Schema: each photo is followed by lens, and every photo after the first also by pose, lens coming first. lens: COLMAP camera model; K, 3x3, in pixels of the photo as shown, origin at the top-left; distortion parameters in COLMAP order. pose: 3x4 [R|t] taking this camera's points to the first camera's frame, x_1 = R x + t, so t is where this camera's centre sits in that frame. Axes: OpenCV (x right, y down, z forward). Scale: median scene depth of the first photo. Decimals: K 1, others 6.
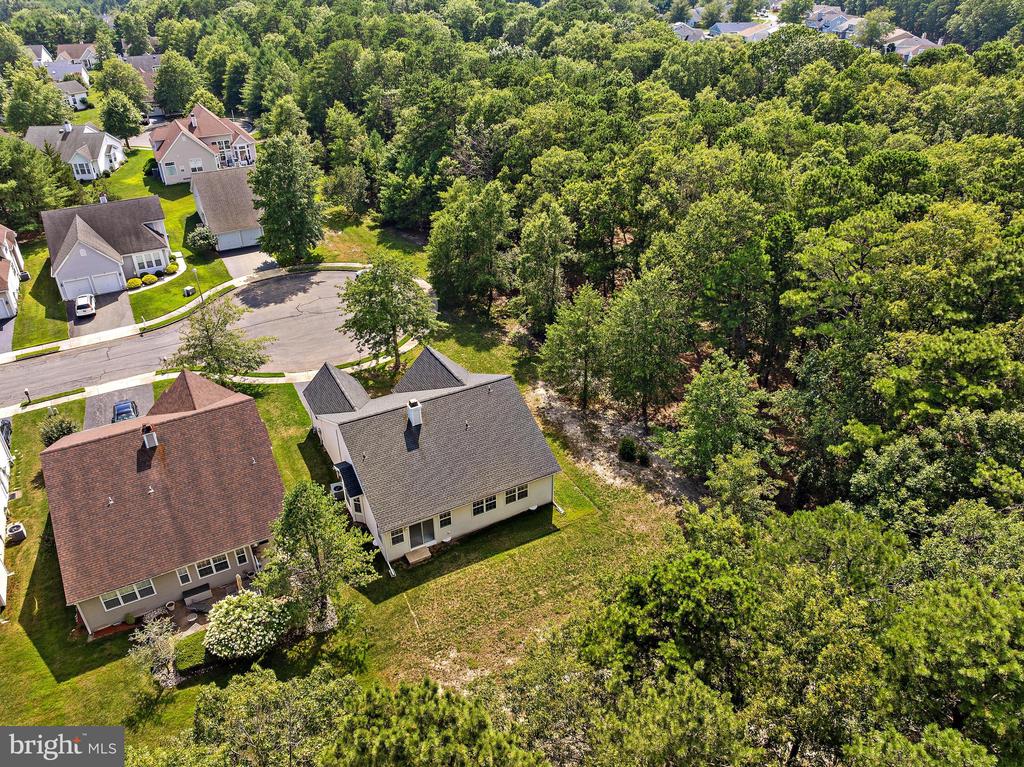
lens RADIAL K [[725.6, 0, 512.0], [0, 725.6, 383.5], [0, 0, 1]] dist [-0.025522, -0.001053]
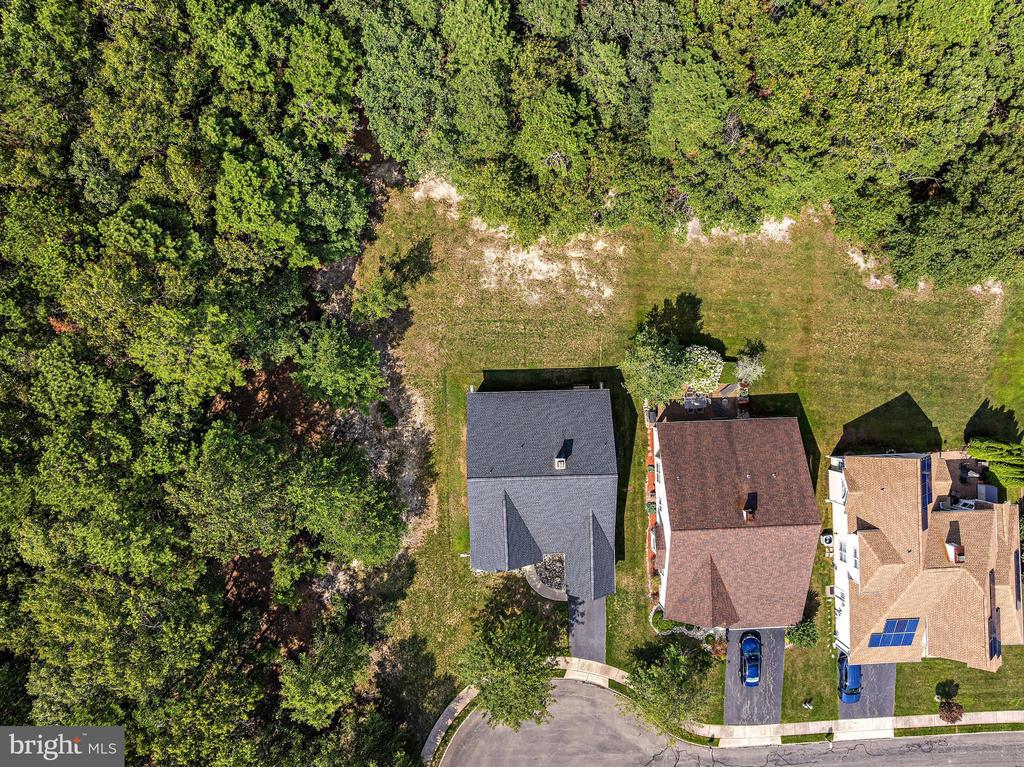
lens RADIAL K [[725.6, 0, 512.0], [0, 725.6, 383.5], [0, 0, 1]] dist [-0.025522, -0.001053]
pose [[-0.891544, -0.452805, -0.010793, 0.018224], [0.217138, -0.448199, 0.867161, -0.977567], [-0.397492, 0.770769, 0.497911, 0.278892]]
